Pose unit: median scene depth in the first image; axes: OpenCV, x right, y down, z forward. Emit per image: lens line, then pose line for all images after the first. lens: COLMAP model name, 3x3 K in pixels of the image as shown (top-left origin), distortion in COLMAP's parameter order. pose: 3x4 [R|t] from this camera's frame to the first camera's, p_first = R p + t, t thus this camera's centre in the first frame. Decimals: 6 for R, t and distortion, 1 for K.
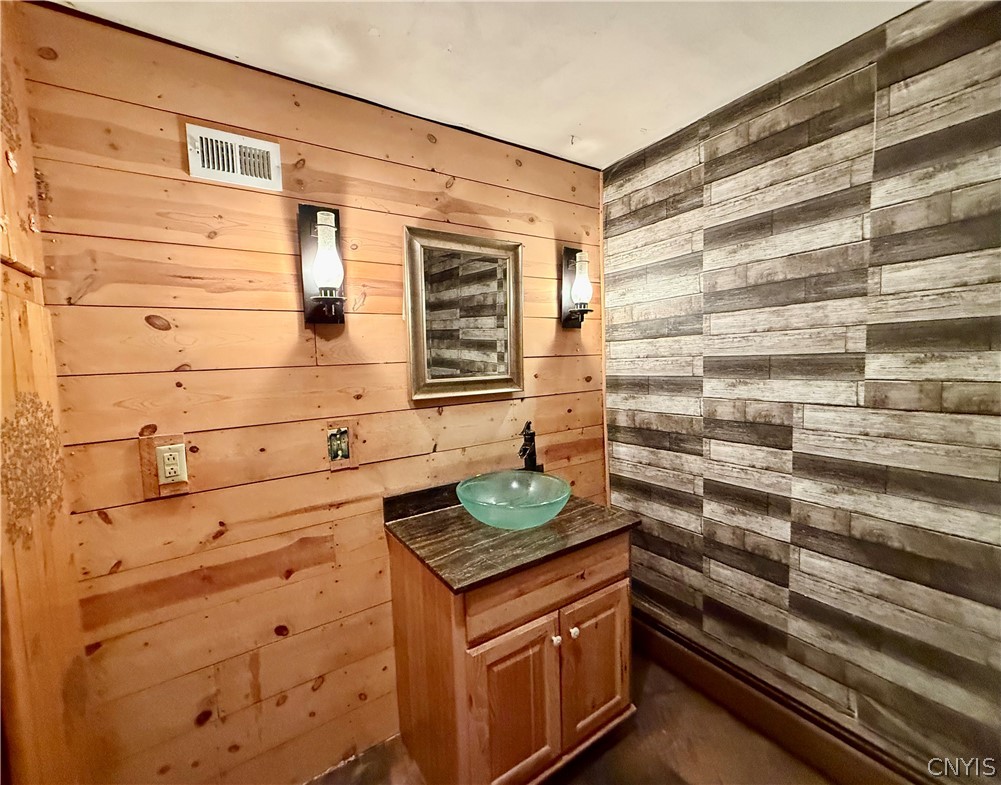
lens RADIAL K [[417.7, 0, 497.0], [0, 417.7, 392.3], [0, 0, 1]] dist [0.000179, -0.000007]
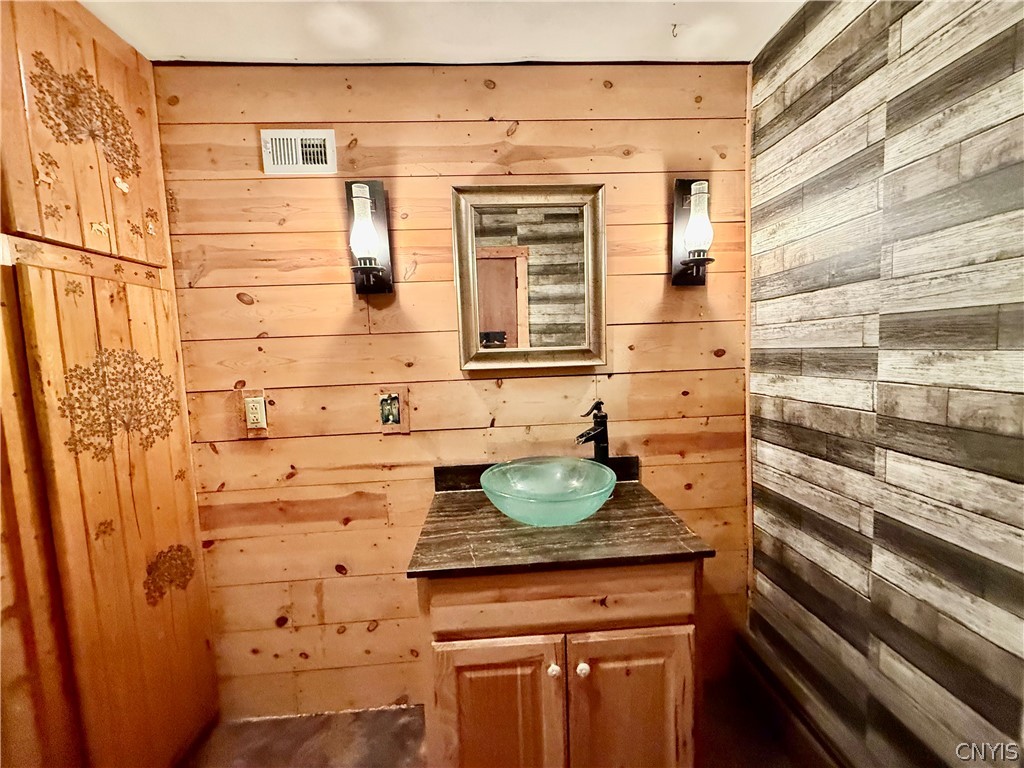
lens RADIAL K [[417.9, 0, 515.1], [0, 417.9, 384.4], [0, 0, 1]] dist [0.000868, -0.000885]
pose [[0.870249, 0.045263, -0.490528, 0.389981], [-0.031741, 0.998853, 0.035857, 0.014070], [0.491588, -0.015635, 0.870688, 0.233604]]
